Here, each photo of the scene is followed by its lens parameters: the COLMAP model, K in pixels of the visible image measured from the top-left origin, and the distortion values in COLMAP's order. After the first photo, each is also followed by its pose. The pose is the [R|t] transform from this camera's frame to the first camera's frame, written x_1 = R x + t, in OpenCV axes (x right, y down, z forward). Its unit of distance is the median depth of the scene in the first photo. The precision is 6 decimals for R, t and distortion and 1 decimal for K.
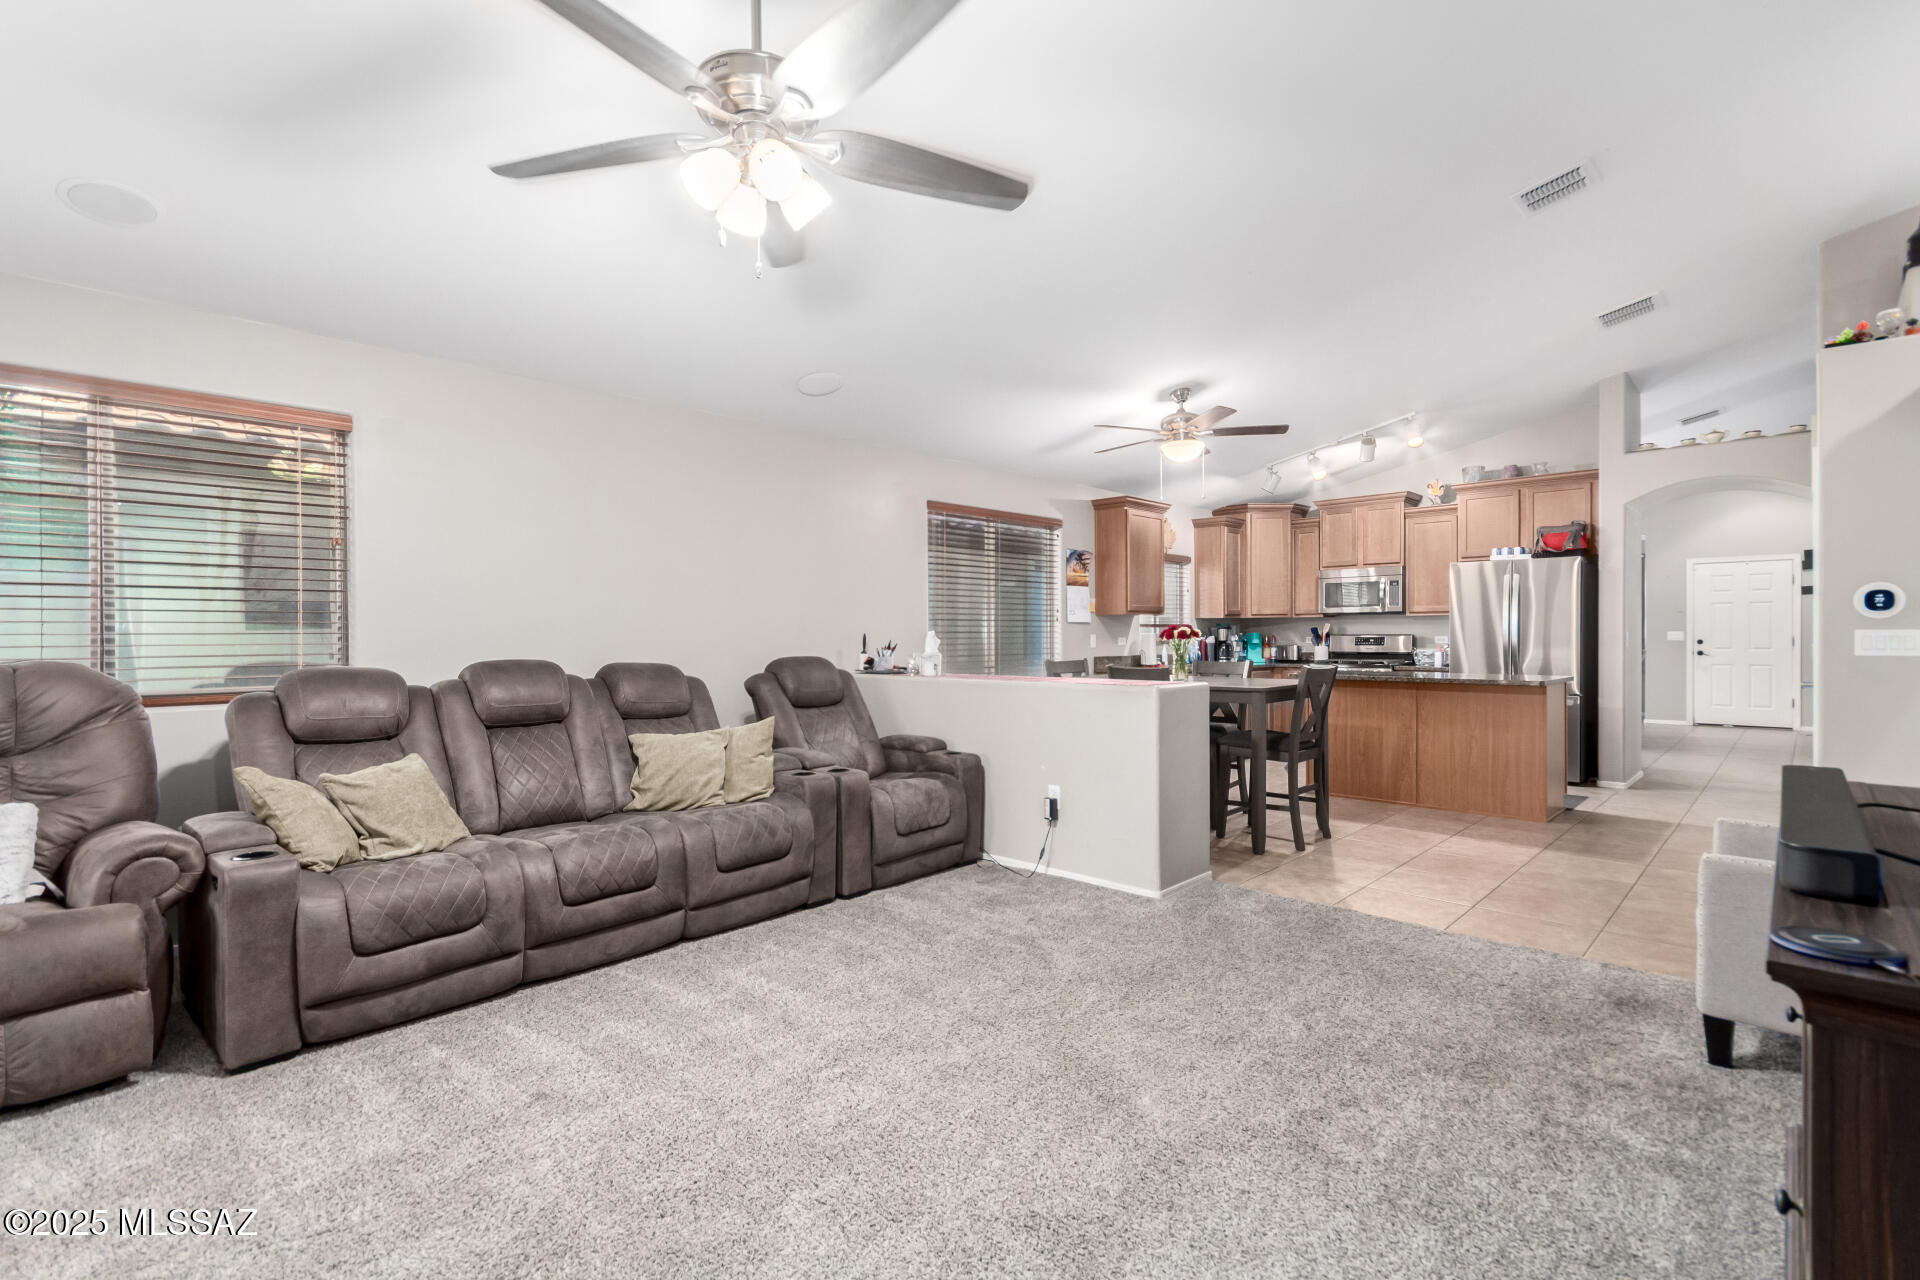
lens RADIAL K [[891.7, 0, 968.6], [0, 891.7, 642.2], [0, 0, 1]] dist [0.005128, 0.002657]
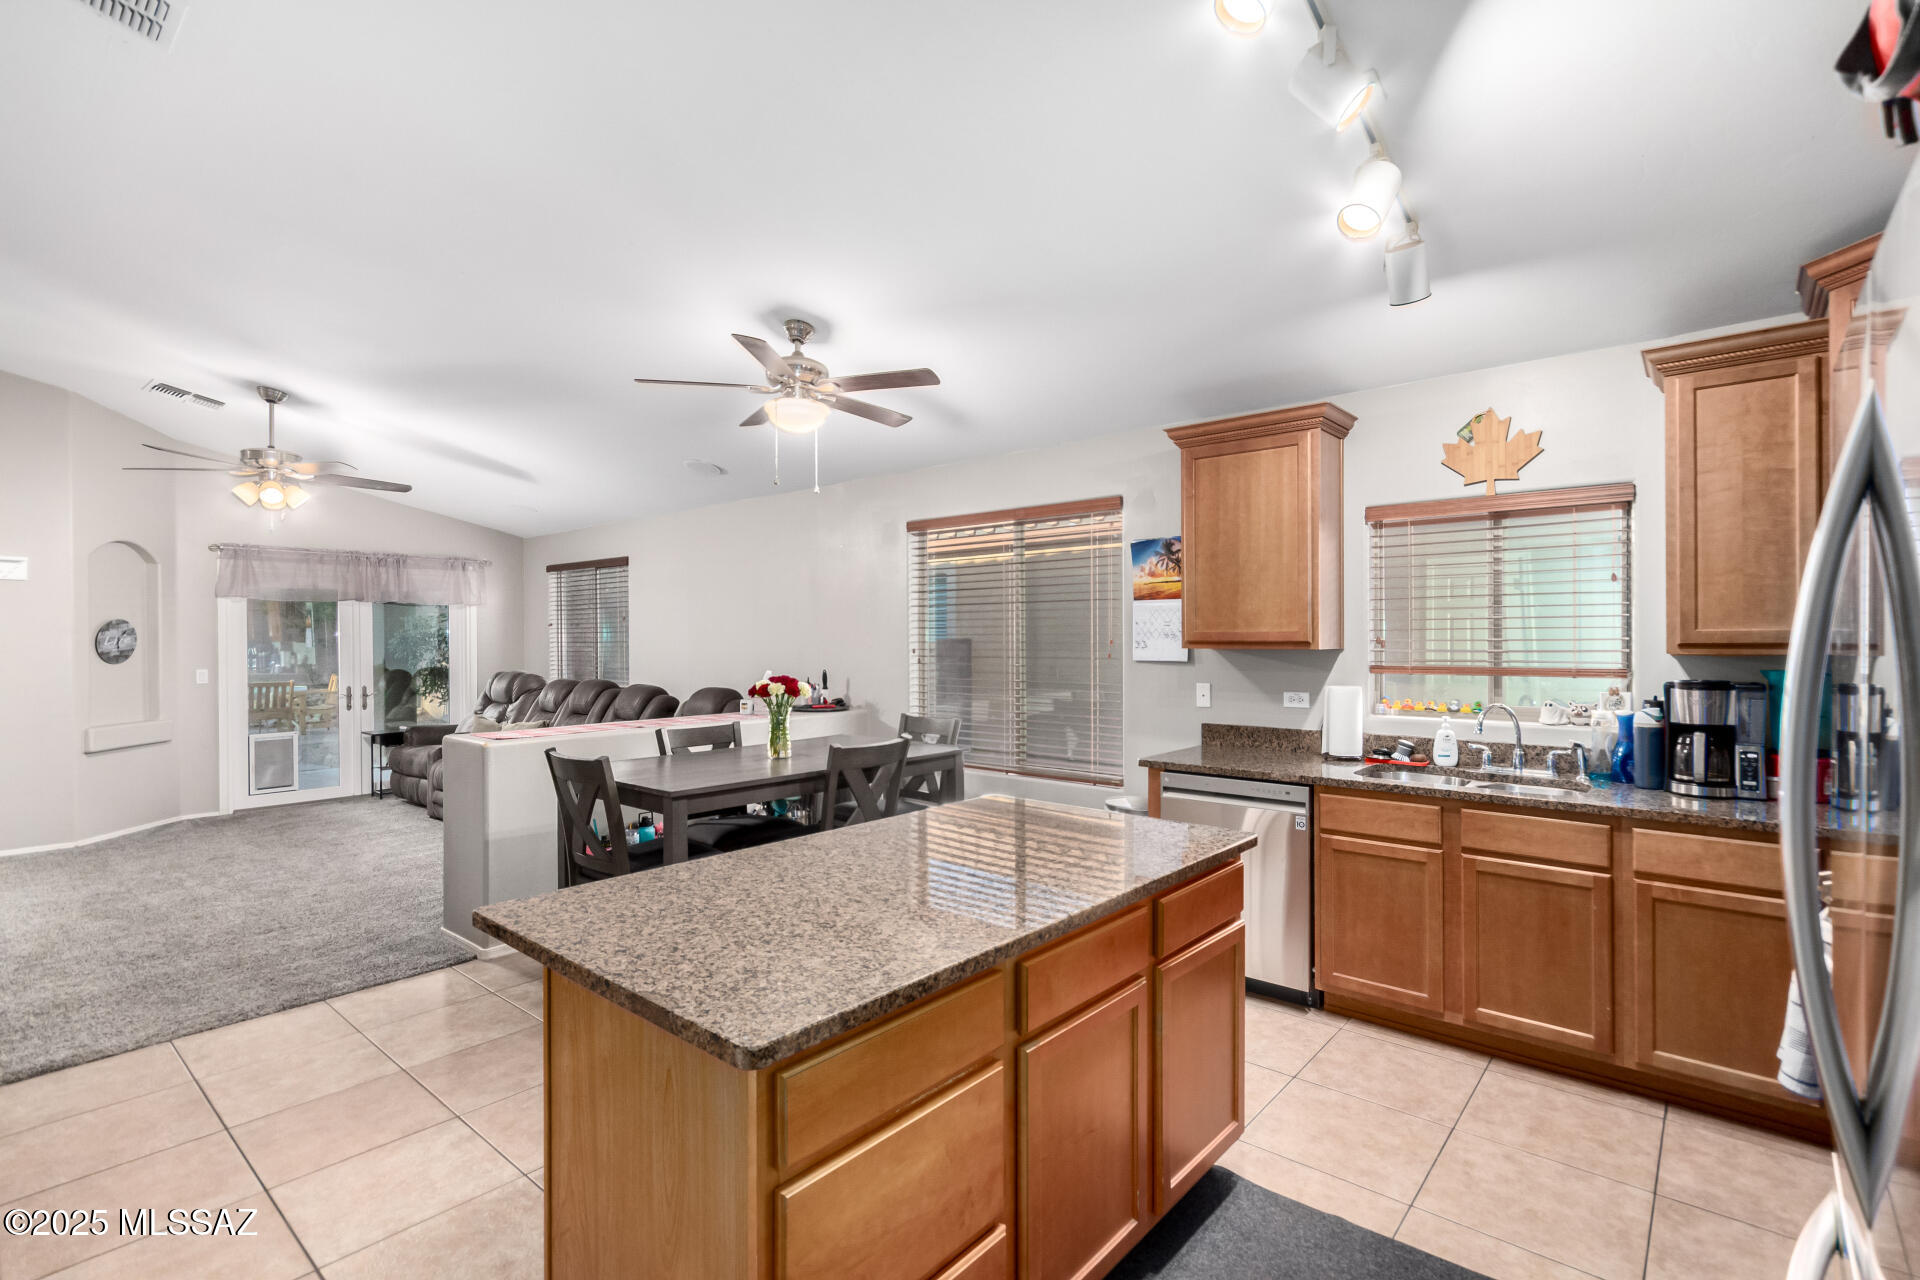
lens RADIAL K [[891.7, 0, 966.2], [0, 891.7, 639.9], [0, 0, 1]] dist [0.005128, 0.002657]
pose [[0.051664, 0.007460, -0.998637, 1.249205], [-0.003419, 0.999968, 0.007293, -0.070866], [0.998659, 0.003038, 0.051688, 1.495000]]
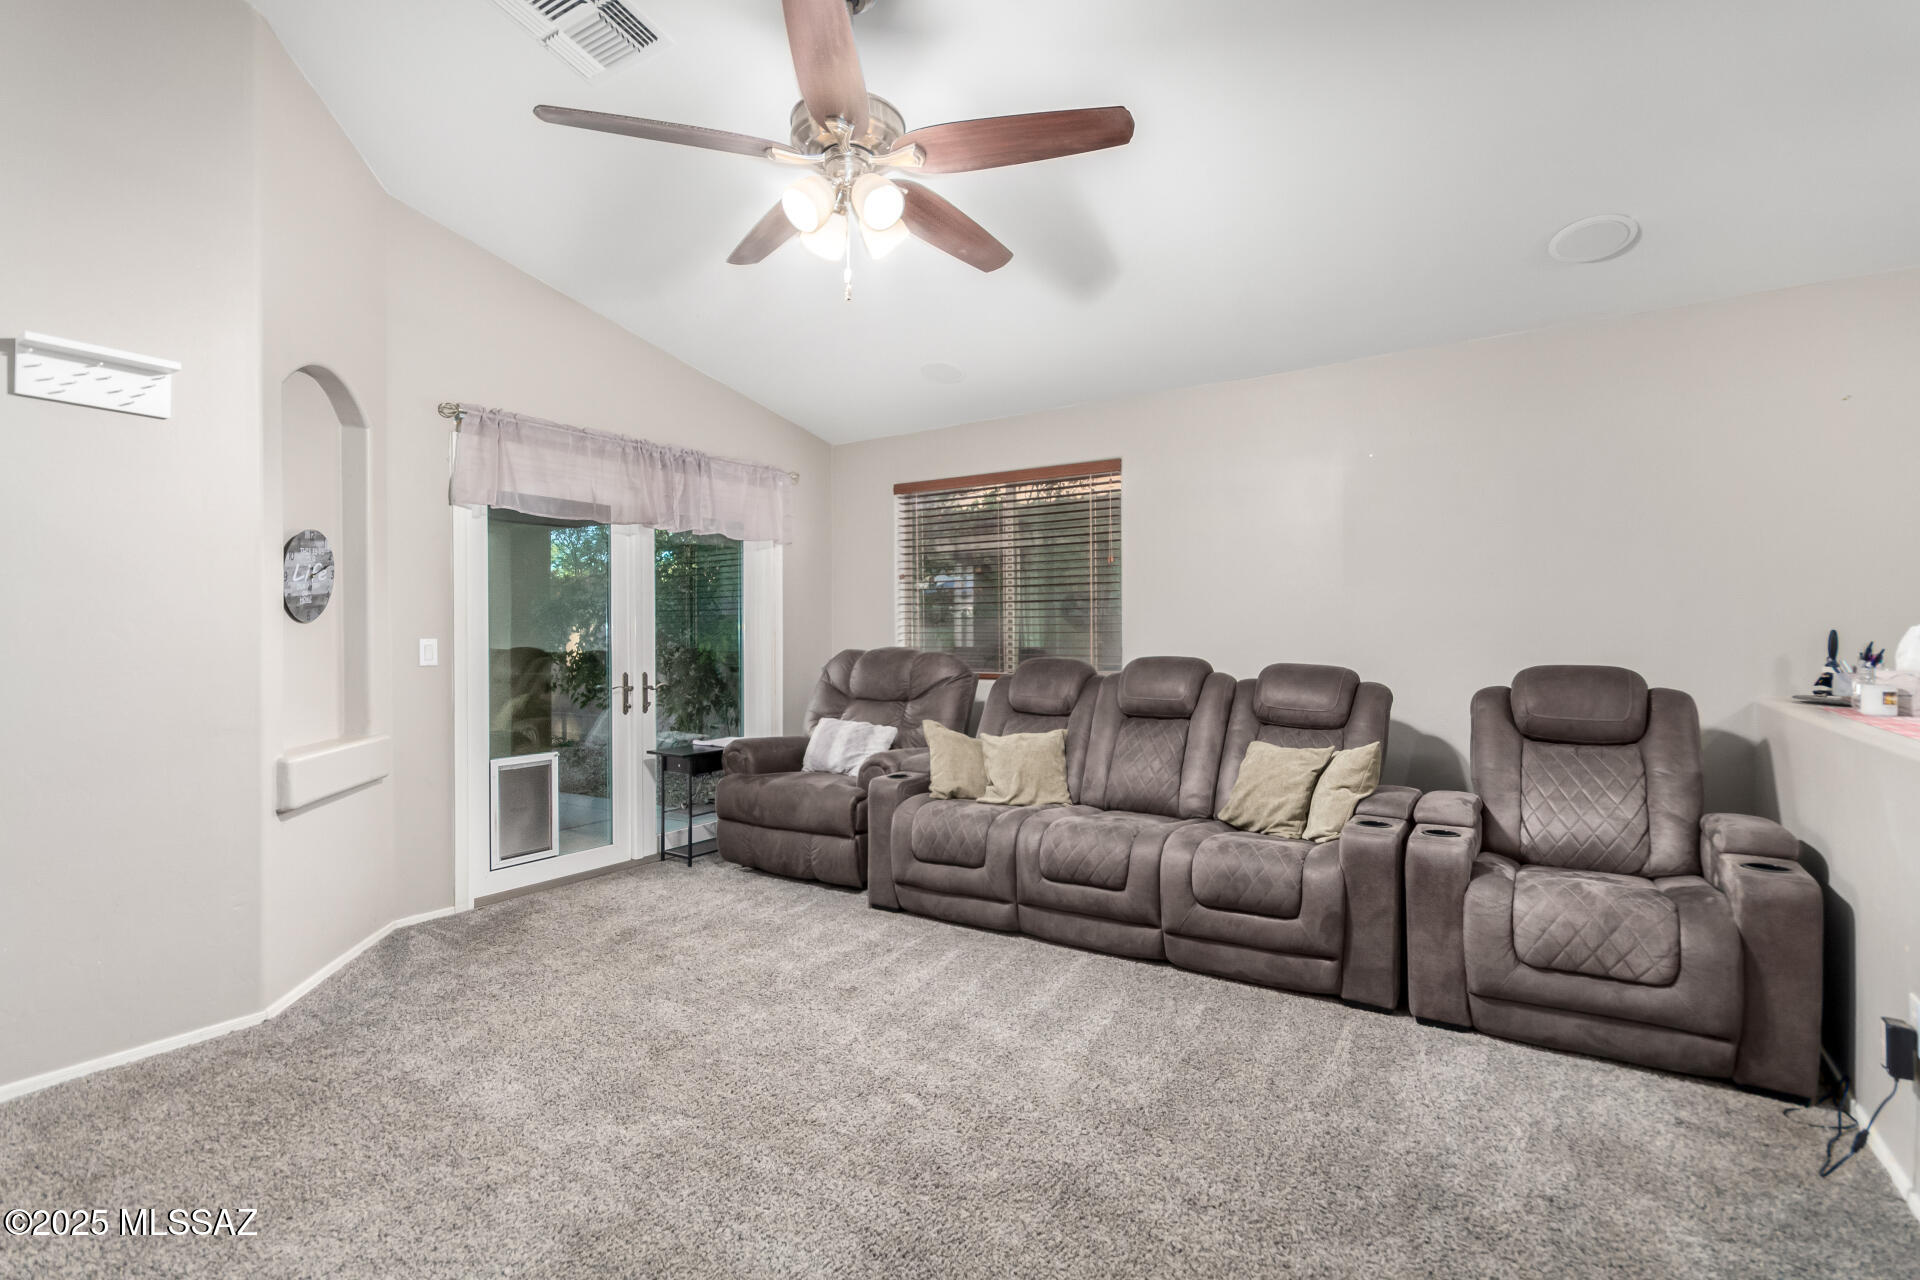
lens RADIAL K [[891.7, 0, 961.4], [0, 891.7, 637.2], [0, 0, 1]] dist [0.005128, 0.002657]
pose [[0.167959, 0.006250, -0.985774, 0.450282], [-0.005353, 0.999971, 0.005428, -0.006831], [0.985779, 0.004365, 0.167988, 0.512927]]
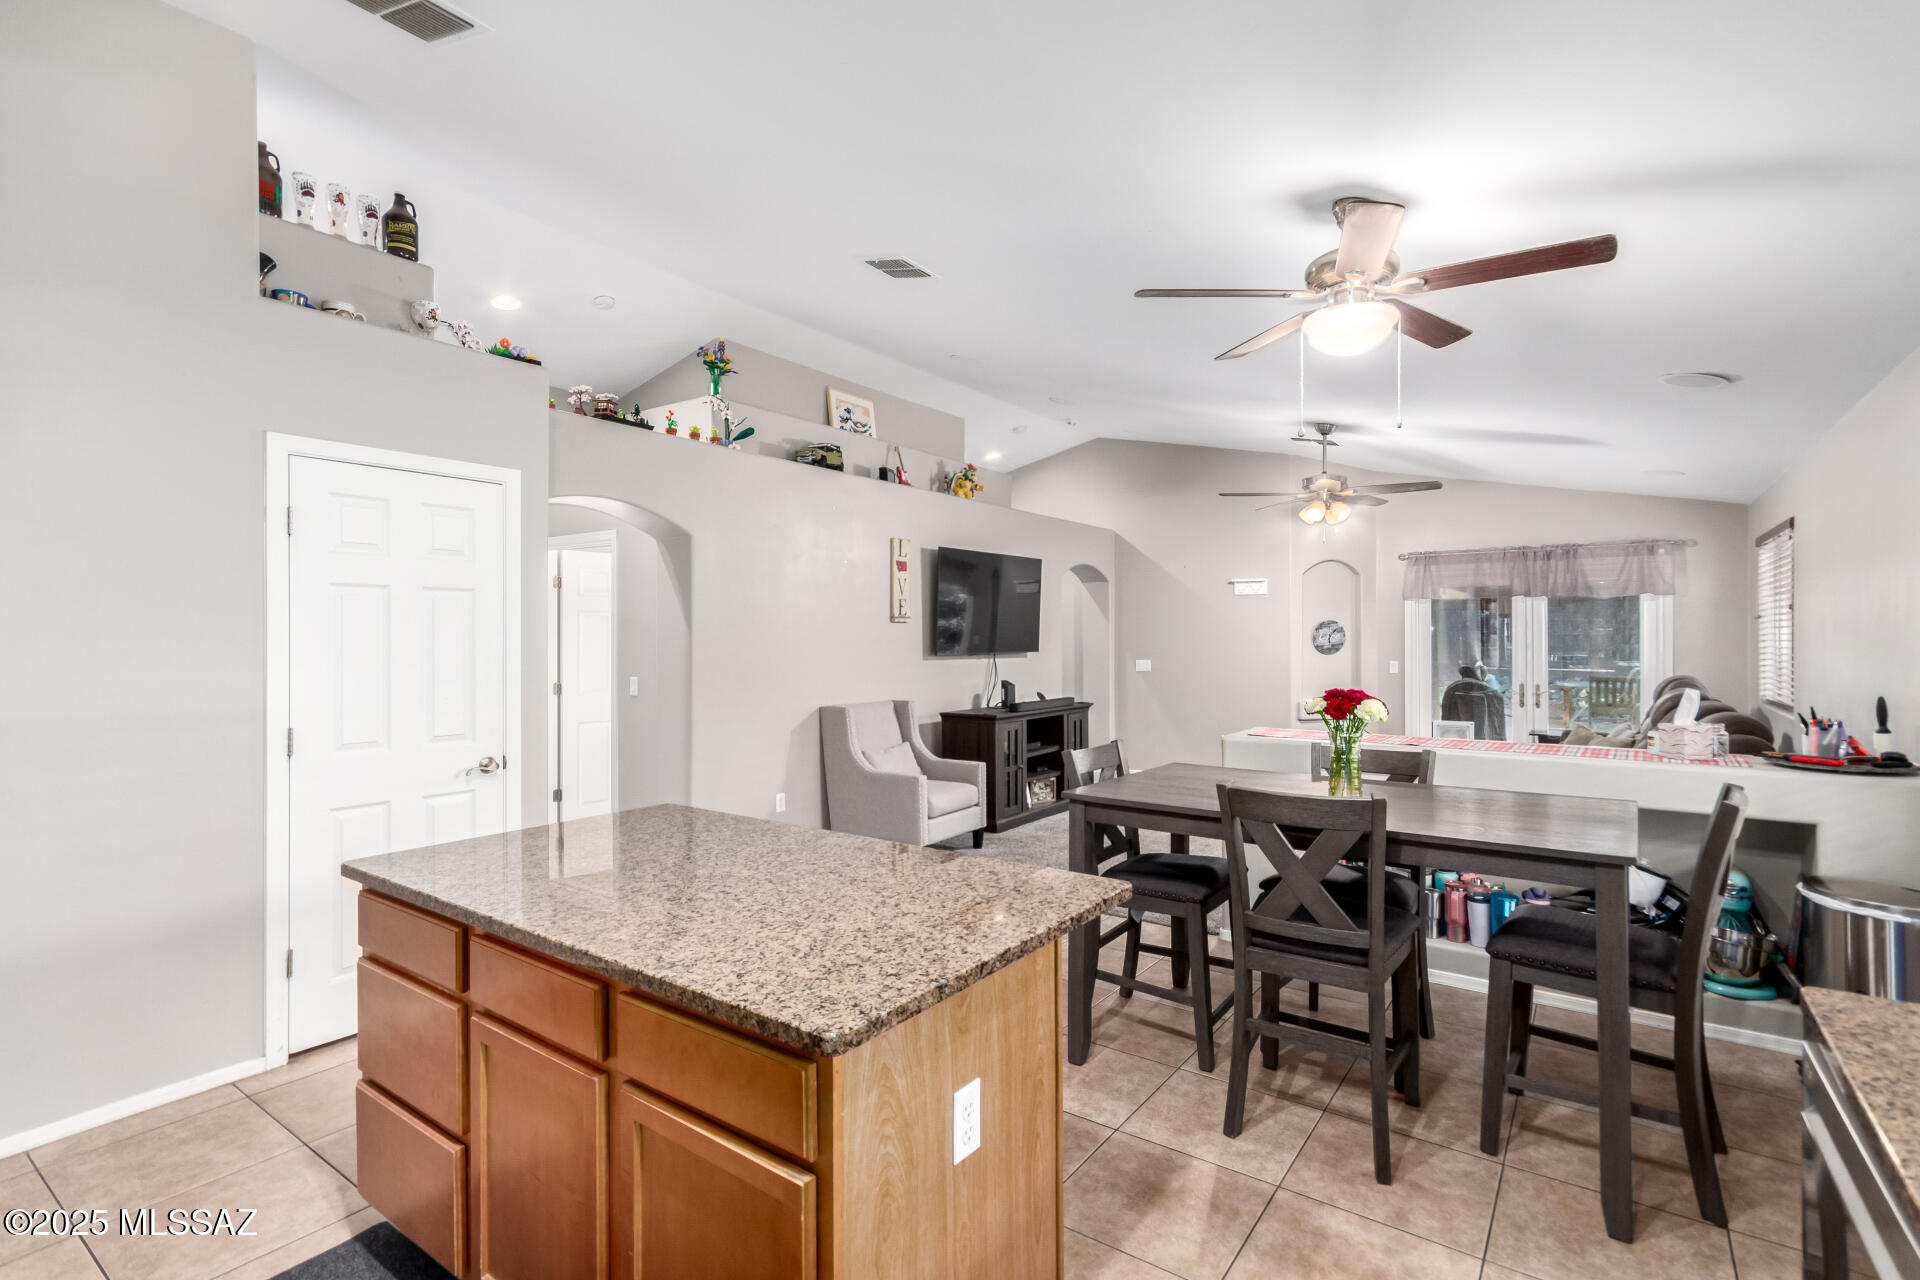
lens RADIAL K [[891.7, 0, 960.1], [0, 891.7, 643.1], [0, 0, 1]] dist [0.005128, 0.002657]
pose [[-0.991465, 0.007341, -0.130165, 0.695275], [0.005680, 0.999898, 0.013122, -0.070061], [0.130248, 0.012271, -0.991406, 1.982622]]
